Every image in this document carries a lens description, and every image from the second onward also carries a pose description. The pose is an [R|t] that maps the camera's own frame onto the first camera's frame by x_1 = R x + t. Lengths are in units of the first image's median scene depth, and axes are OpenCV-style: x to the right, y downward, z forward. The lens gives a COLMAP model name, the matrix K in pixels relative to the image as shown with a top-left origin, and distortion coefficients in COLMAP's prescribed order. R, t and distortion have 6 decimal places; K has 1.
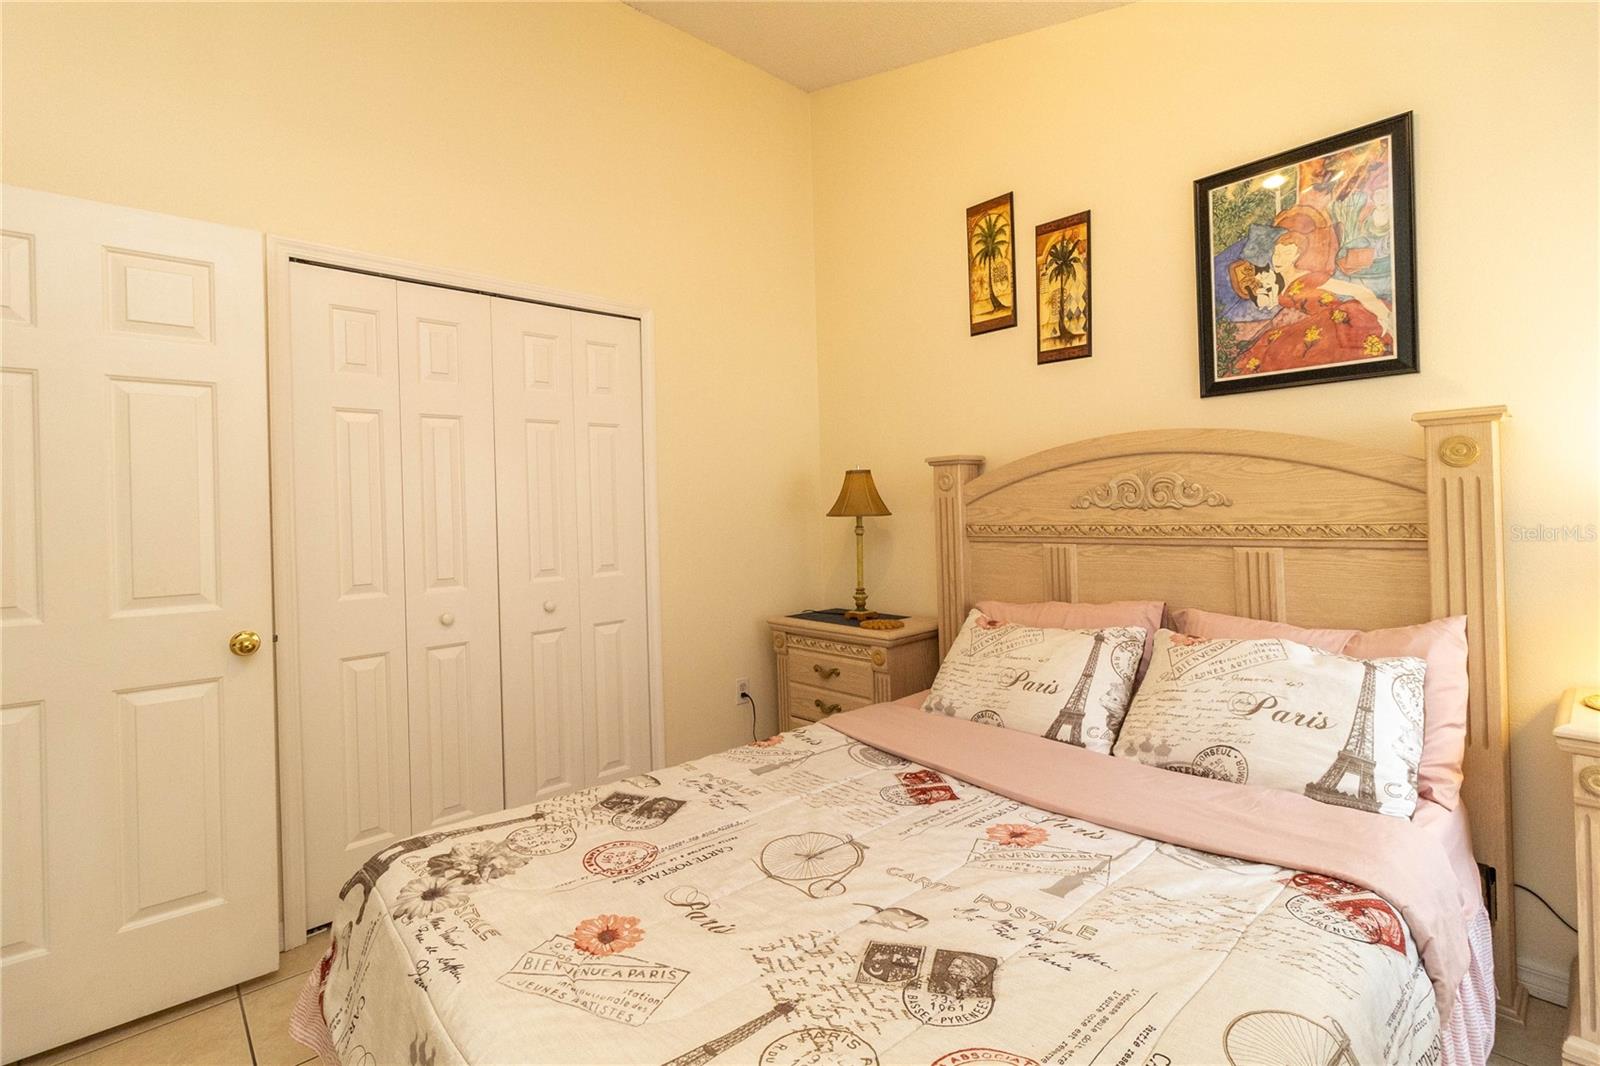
lens RADIAL K [[737.4, 0, 796.4], [0, 737.4, 512.9], [0, 0, 1]] dist [0.000005, 0.000644]
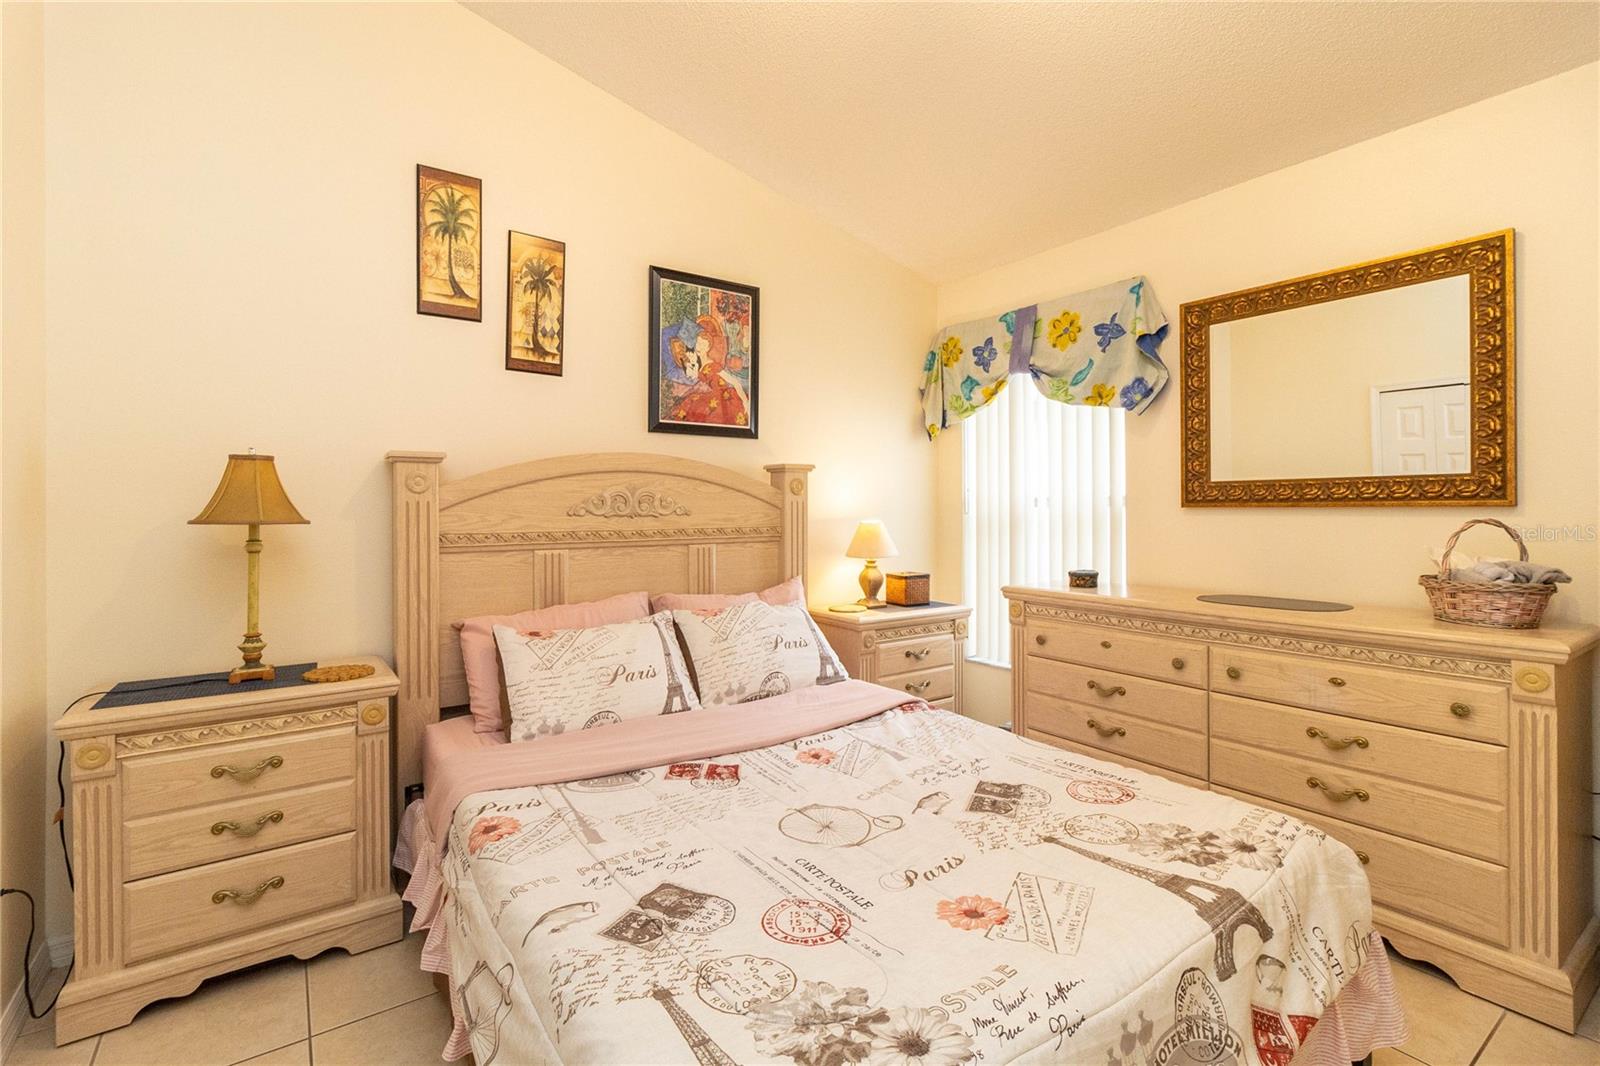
lens RADIAL K [[729.7, 0, 802.4], [0, 729.7, 511.1], [0, 0, 1]] dist [0.001110, 0.000239]
pose [[0.110786, 0.024121, 0.993552, -0.725328], [0.008510, 0.999646, -0.025218, 0.018797], [-0.993808, 0.011249, 0.110541, 0.618767]]
